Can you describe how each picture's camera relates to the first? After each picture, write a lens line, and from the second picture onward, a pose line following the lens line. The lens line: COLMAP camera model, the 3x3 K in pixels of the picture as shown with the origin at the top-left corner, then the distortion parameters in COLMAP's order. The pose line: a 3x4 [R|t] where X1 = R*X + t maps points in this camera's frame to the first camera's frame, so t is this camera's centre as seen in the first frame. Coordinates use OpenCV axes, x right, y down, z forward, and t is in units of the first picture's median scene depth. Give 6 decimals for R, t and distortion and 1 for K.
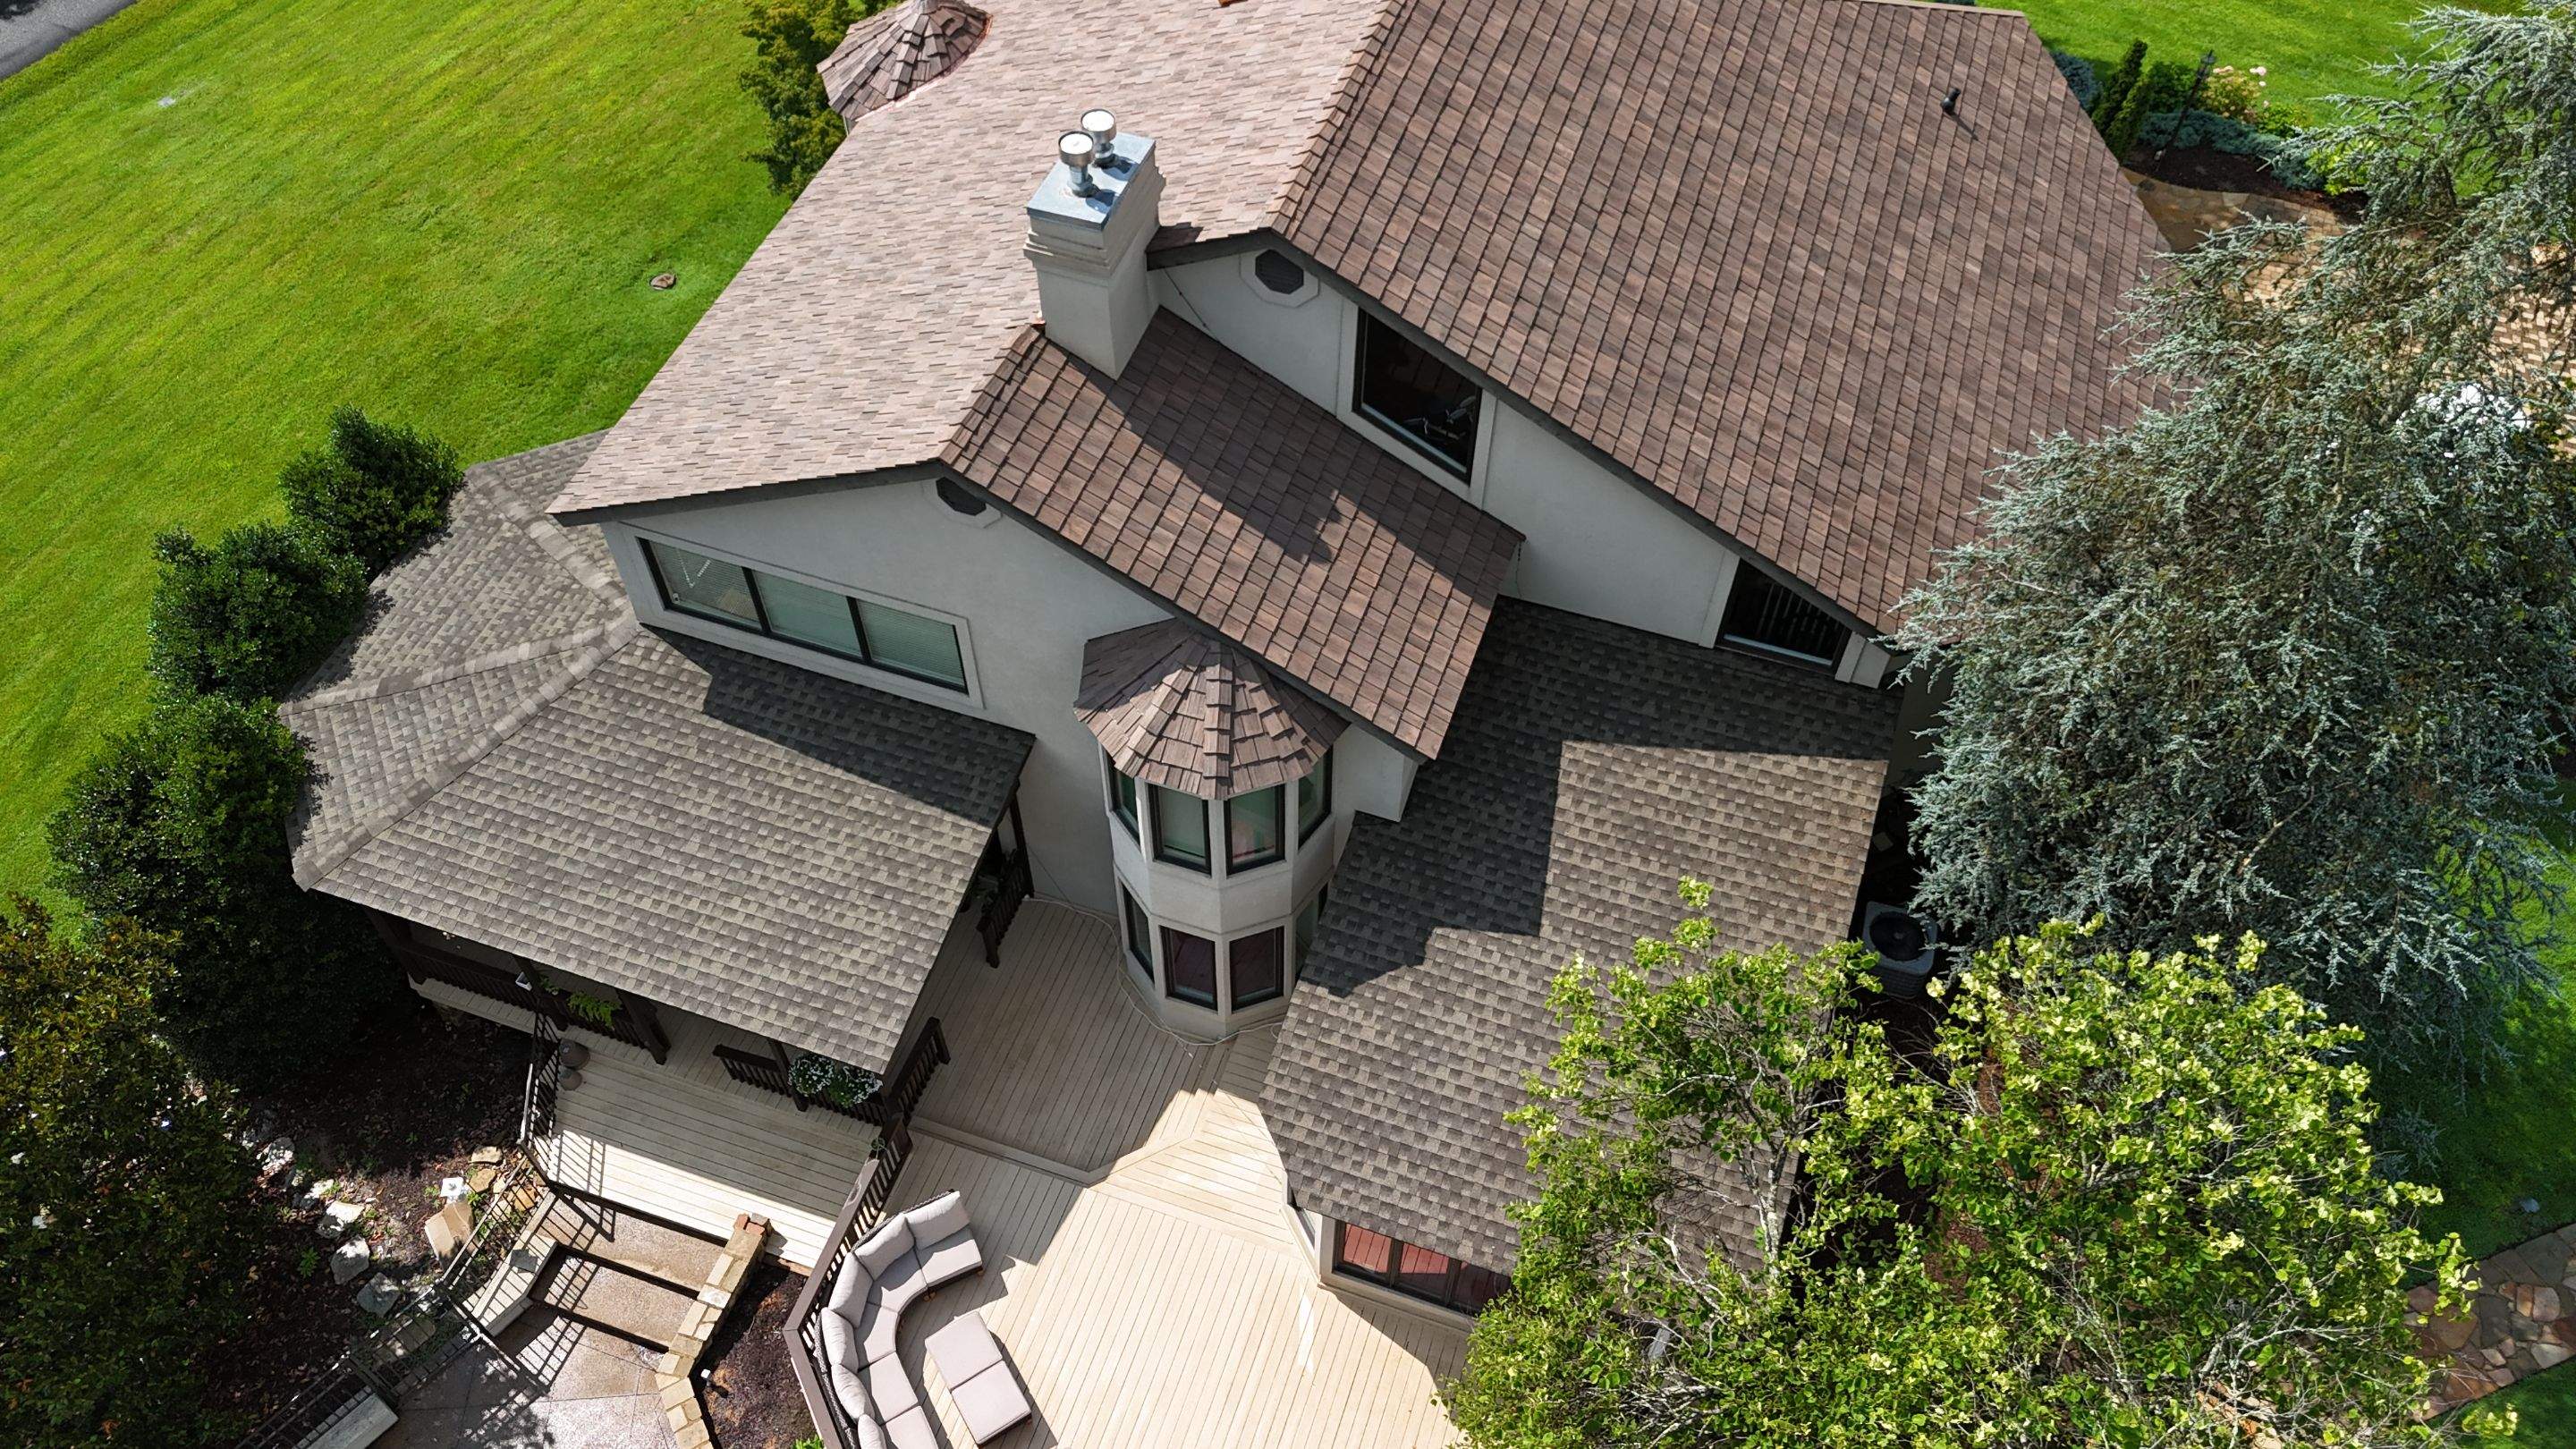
lens RADIAL K [[1916.8, 0, 1288.0], [0, 1916.8, 724.5], [0, 0, 1]] dist [0.047580, -0.043102]
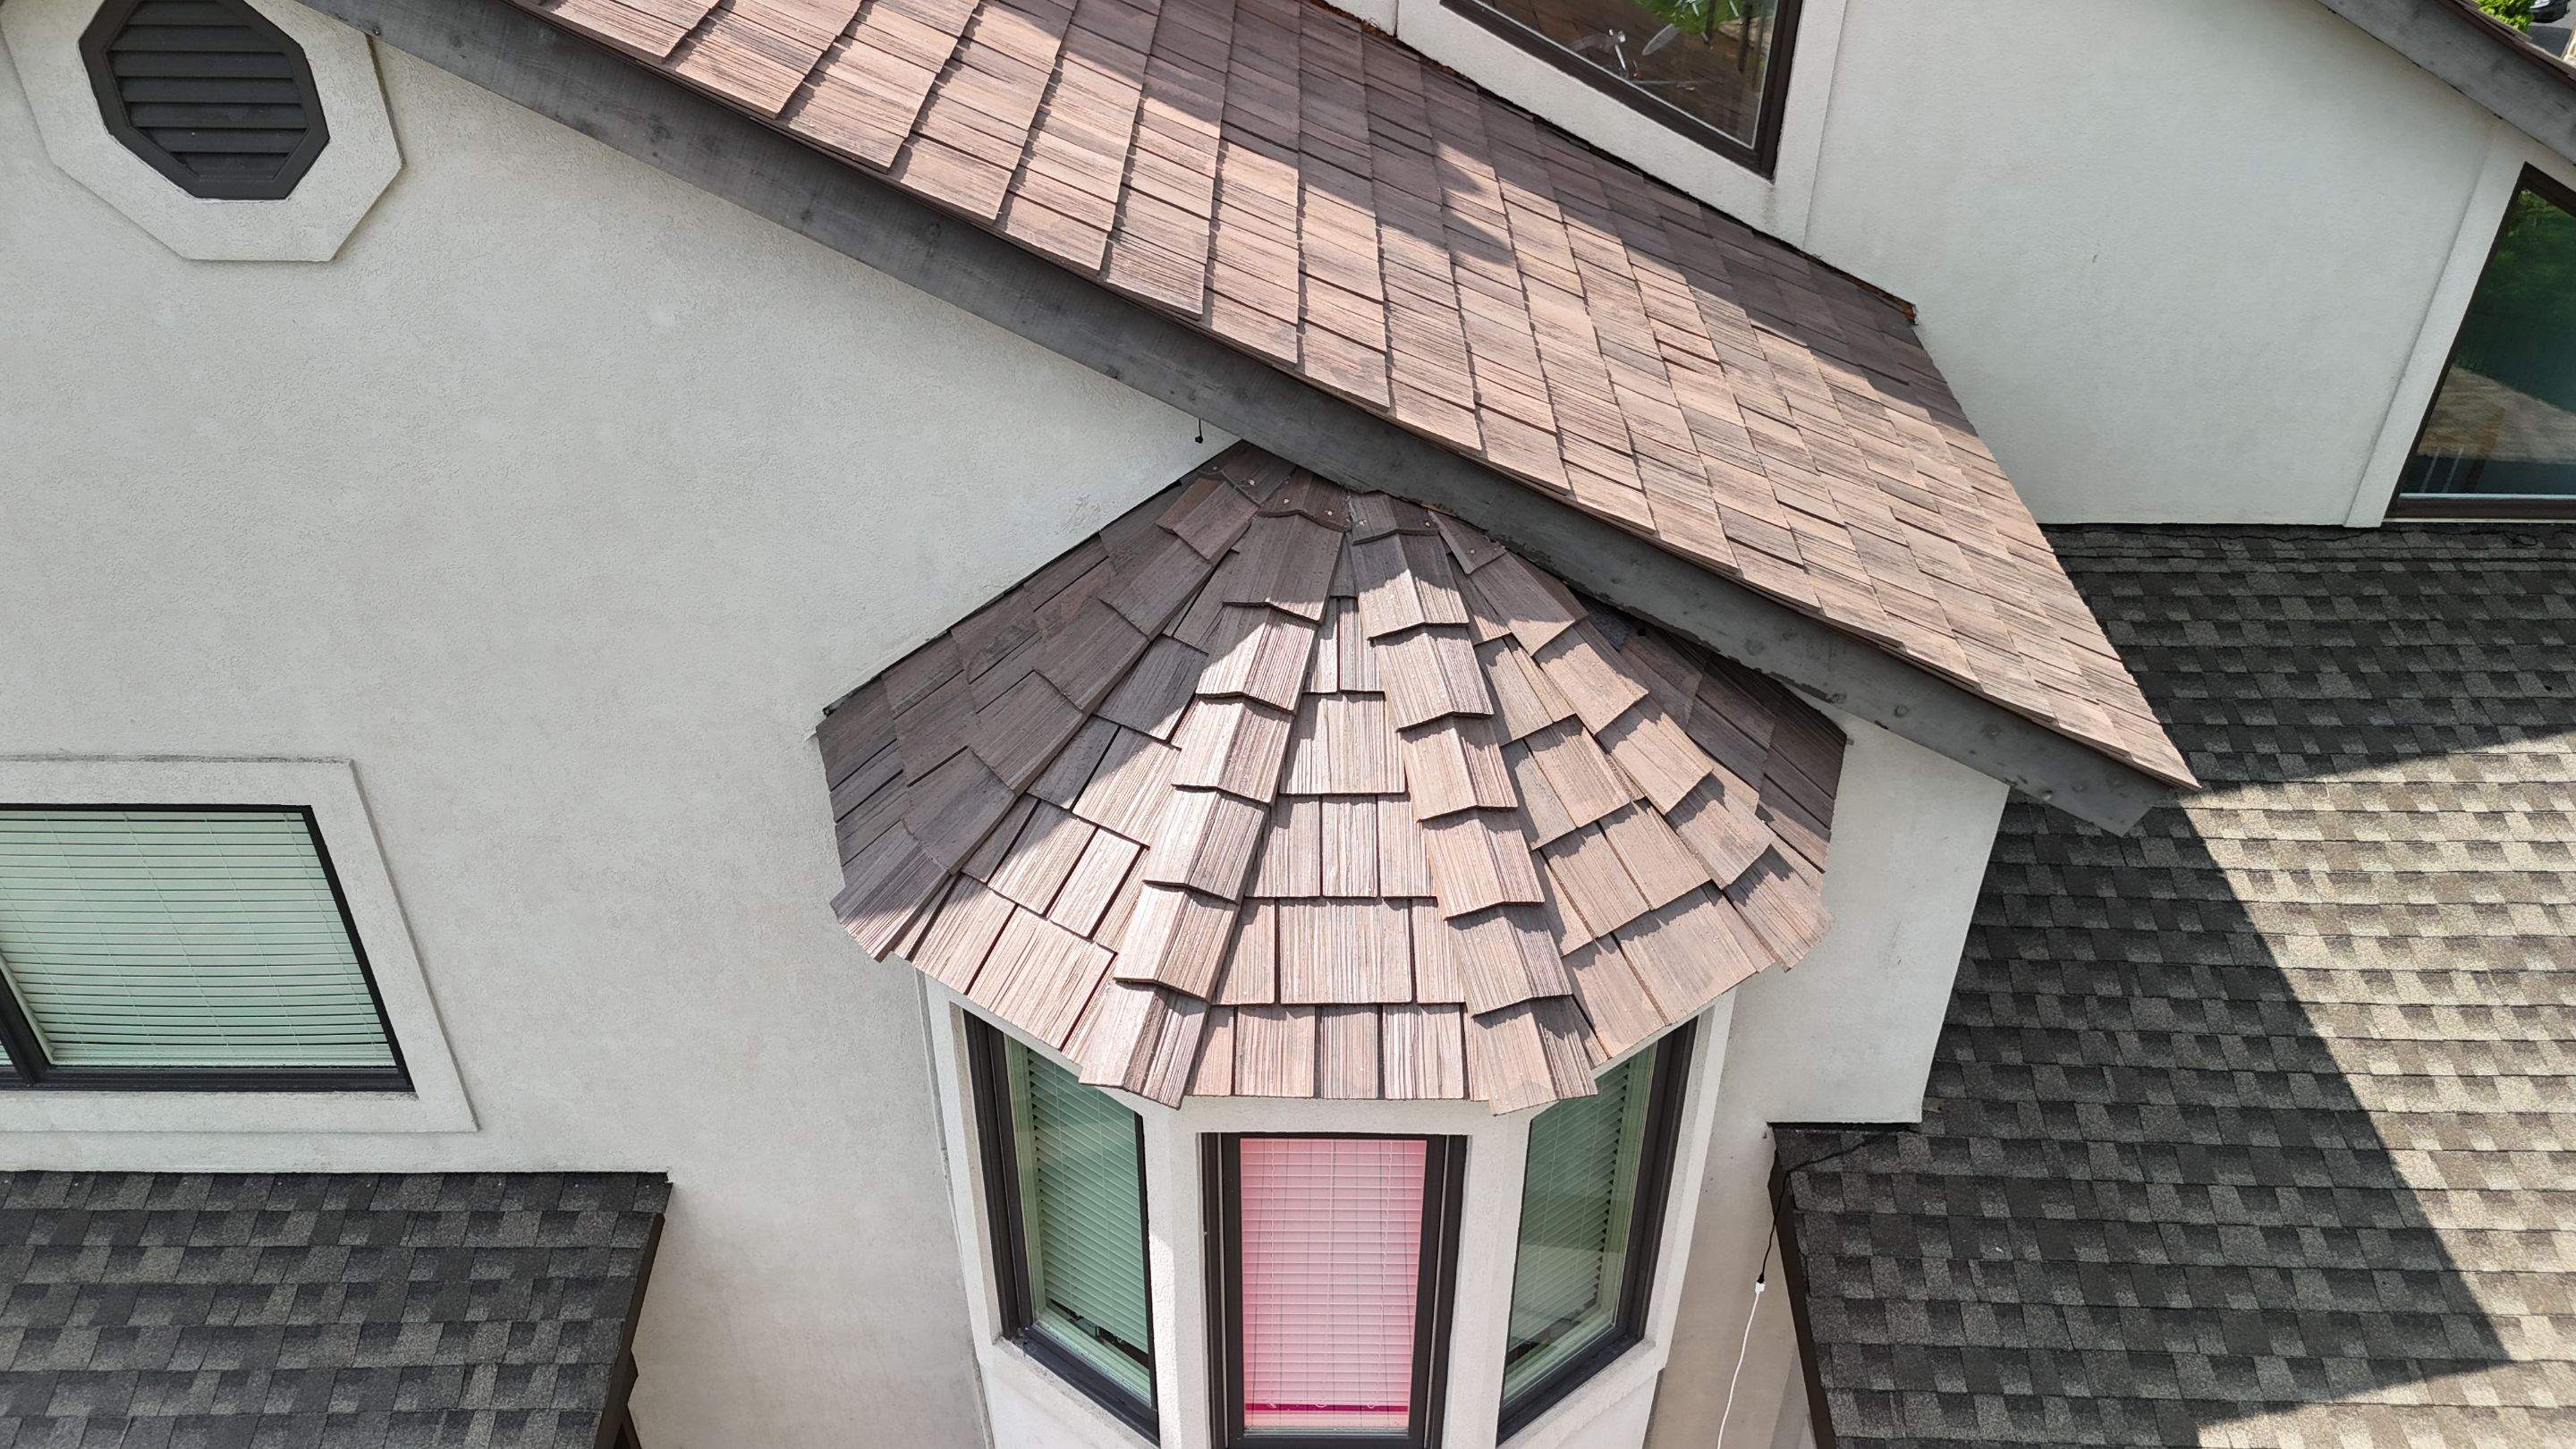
lens RADIAL K [[1916.8, 0, 1288.0], [0, 1916.8, 724.5], [0, 0, 1]] dist [0.047580, -0.043102]
pose [[0.946227, -0.190023, 0.261814, -0.118766], [0.257027, 0.933043, -0.251728, 0.046532], [-0.196450, 0.305485, 0.931711, 0.759215]]
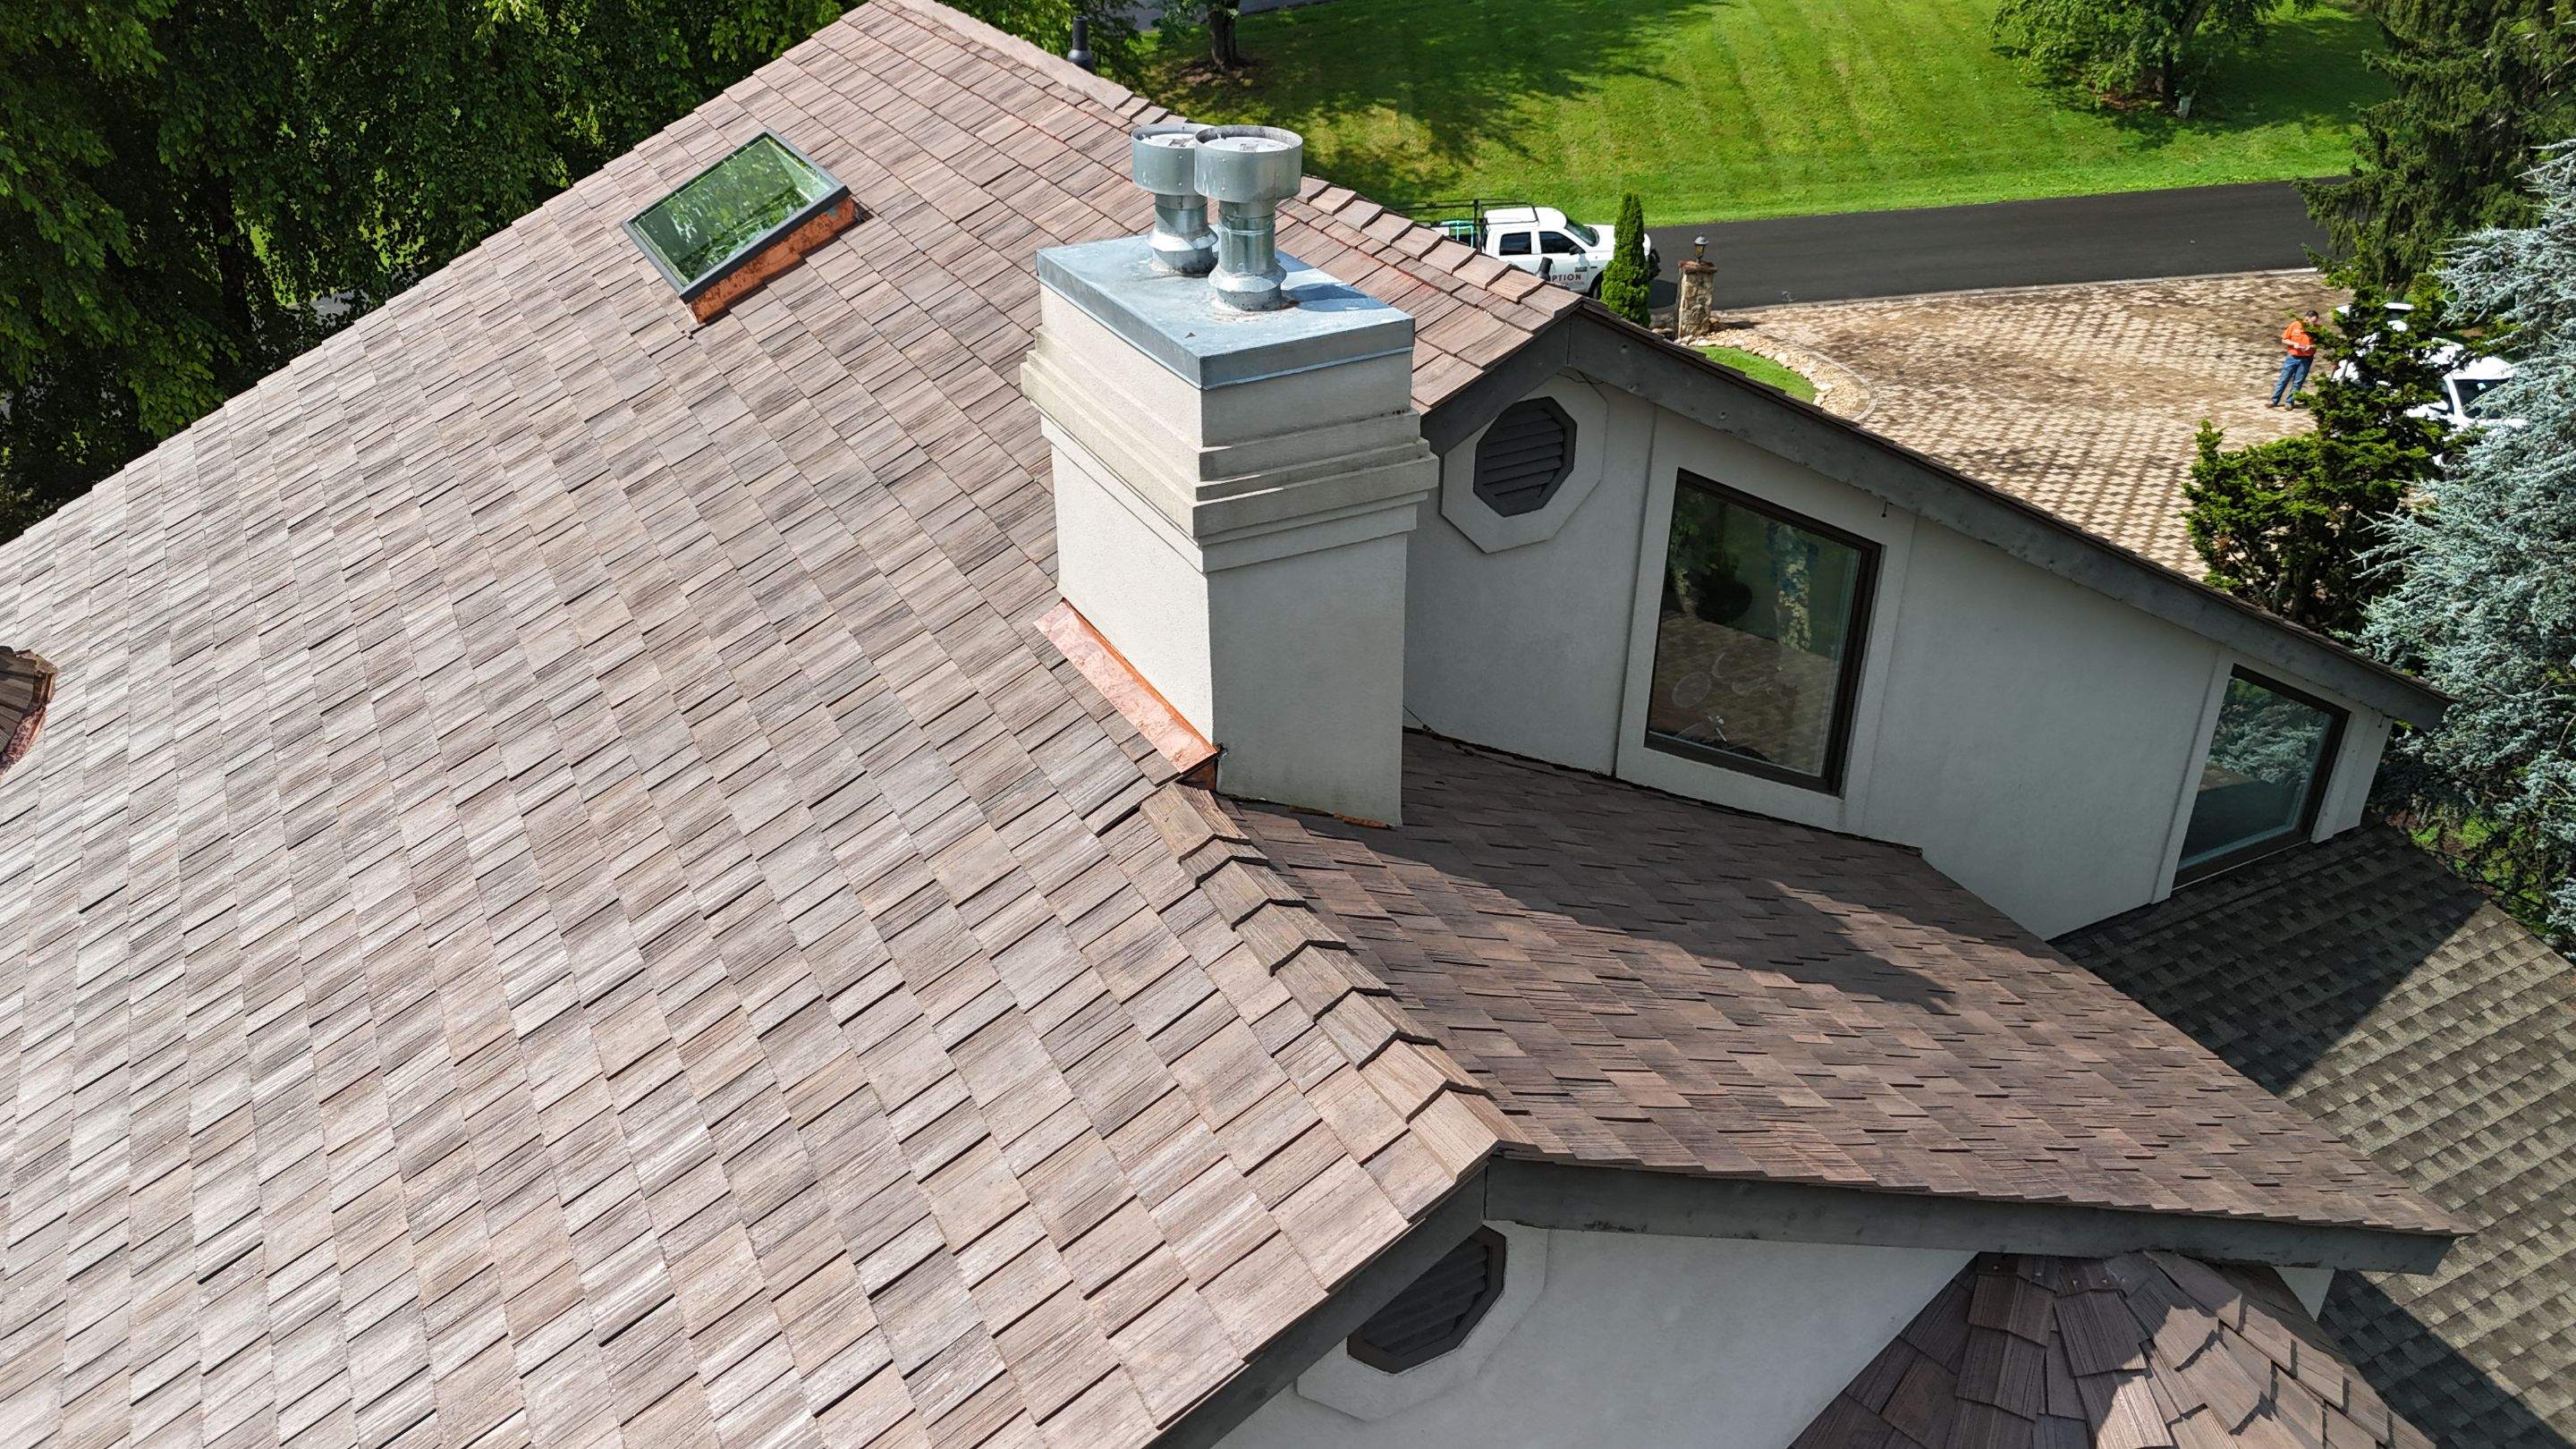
lens RADIAL K [[1916.8, 0, 1288.0], [0, 1916.8, 724.5], [0, 0, 1]] dist [0.047580, -0.043102]
pose [[0.686739, -0.362062, 0.630317, -0.326725], [0.580374, 0.795203, -0.175550, -0.145227], [-0.437670, 0.486377, 0.756229, 0.736158]]
